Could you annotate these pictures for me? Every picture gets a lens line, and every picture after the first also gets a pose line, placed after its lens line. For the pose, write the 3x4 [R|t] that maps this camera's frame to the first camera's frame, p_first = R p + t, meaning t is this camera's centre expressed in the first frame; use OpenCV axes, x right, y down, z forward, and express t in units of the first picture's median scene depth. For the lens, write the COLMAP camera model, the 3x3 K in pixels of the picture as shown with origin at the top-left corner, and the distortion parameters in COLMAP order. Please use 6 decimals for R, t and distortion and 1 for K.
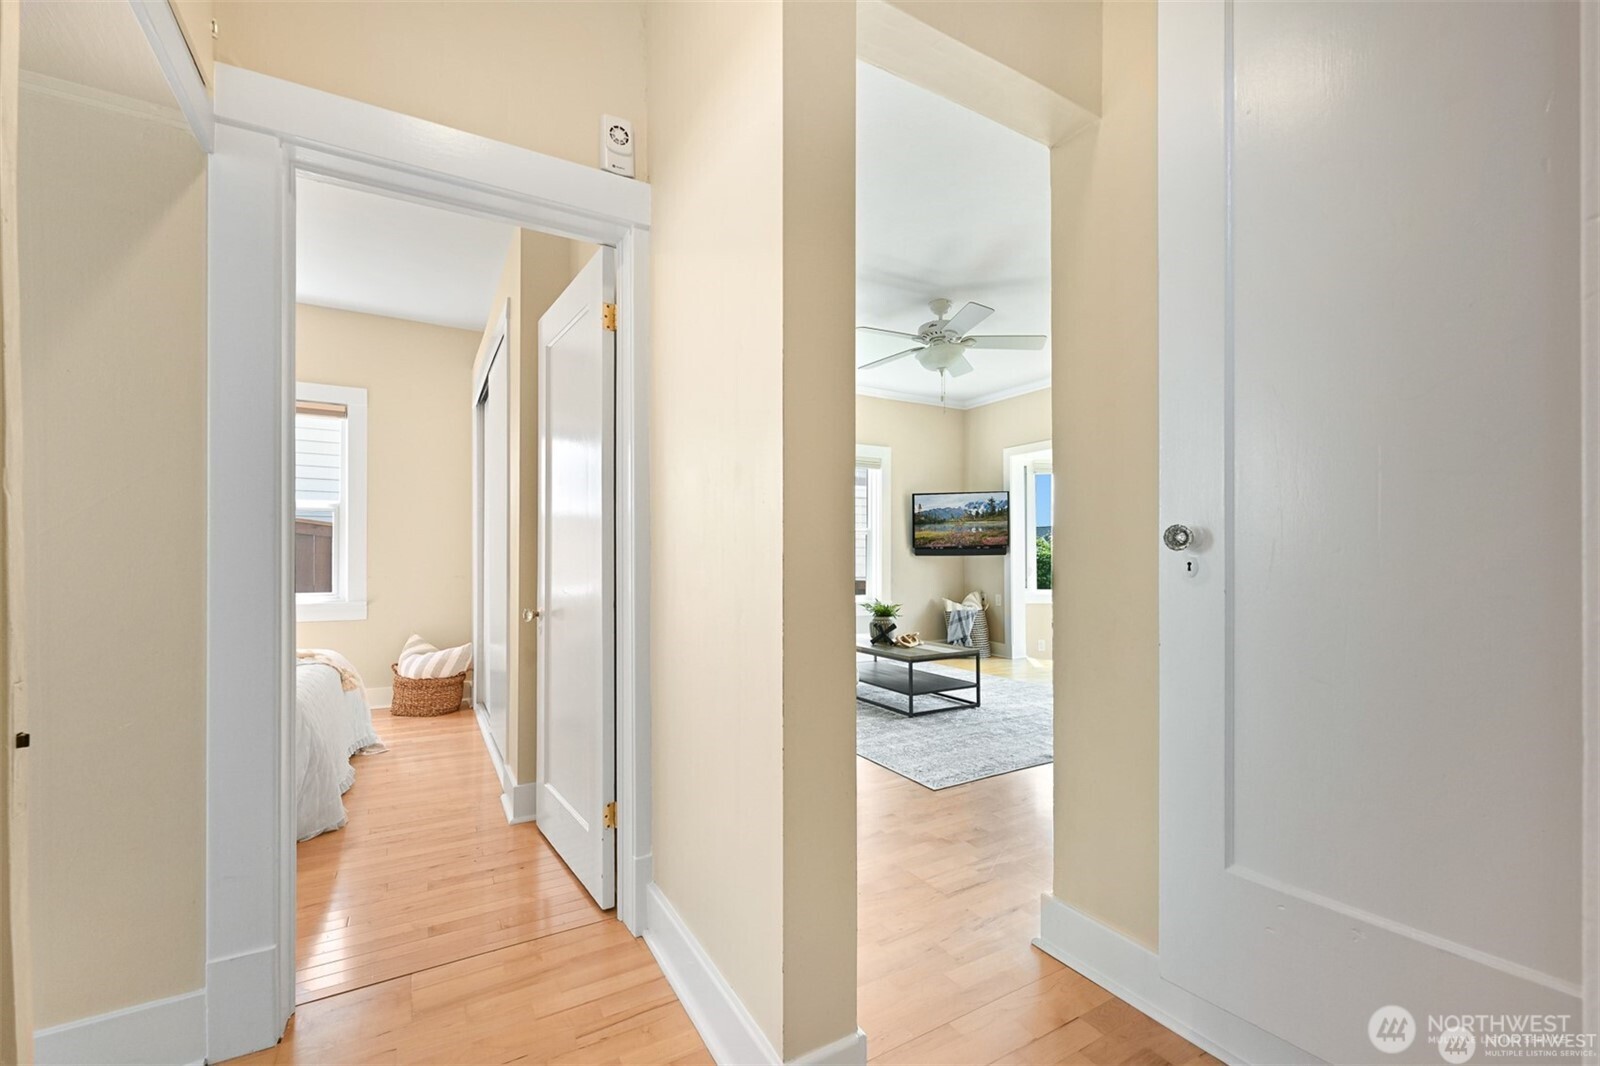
lens RADIAL K [[654.5, 0, 797.1], [0, 654.5, 556.0], [0, 0, 1]] dist [0.001060, 0.000079]
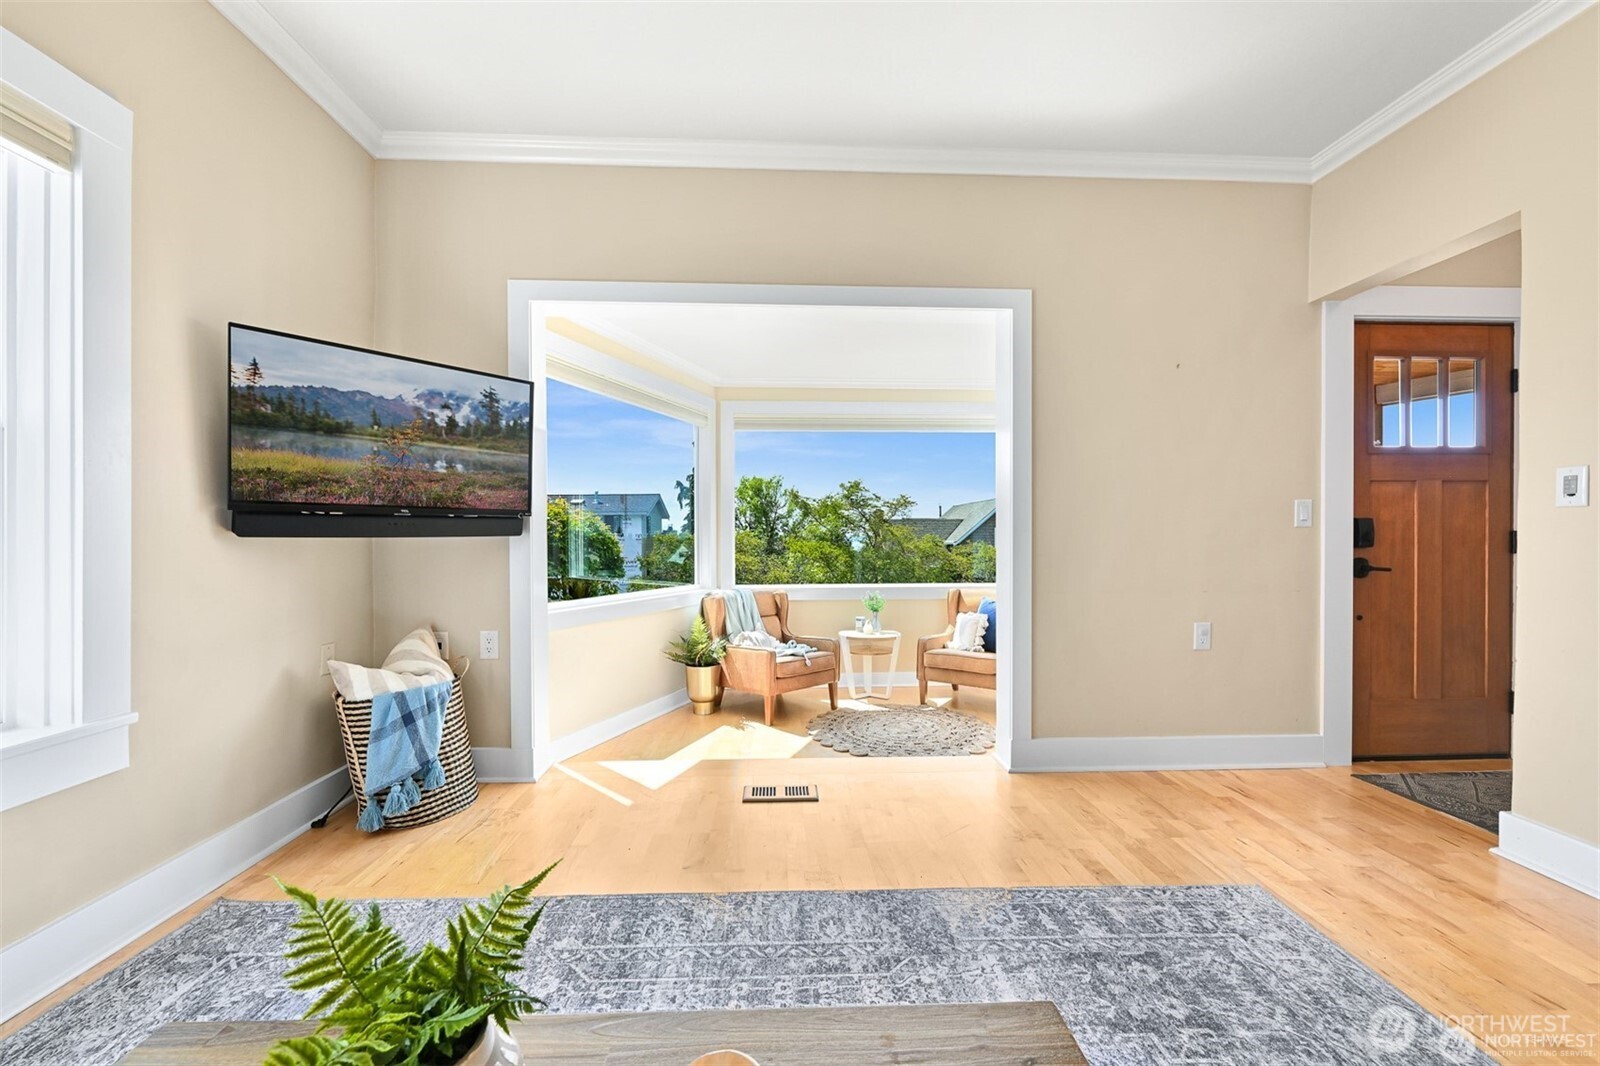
lens RADIAL K [[636.9, 0, 803.2], [0, 636.9, 539.8], [0, 0, 1]] dist [-0.003042, -0.000113]
pose [[0.461900, -0.003317, 0.886926, 0.046004], [-0.002242, 0.999985, 0.004908, -0.001100], [-0.886929, -0.004256, 0.461886, 0.662912]]
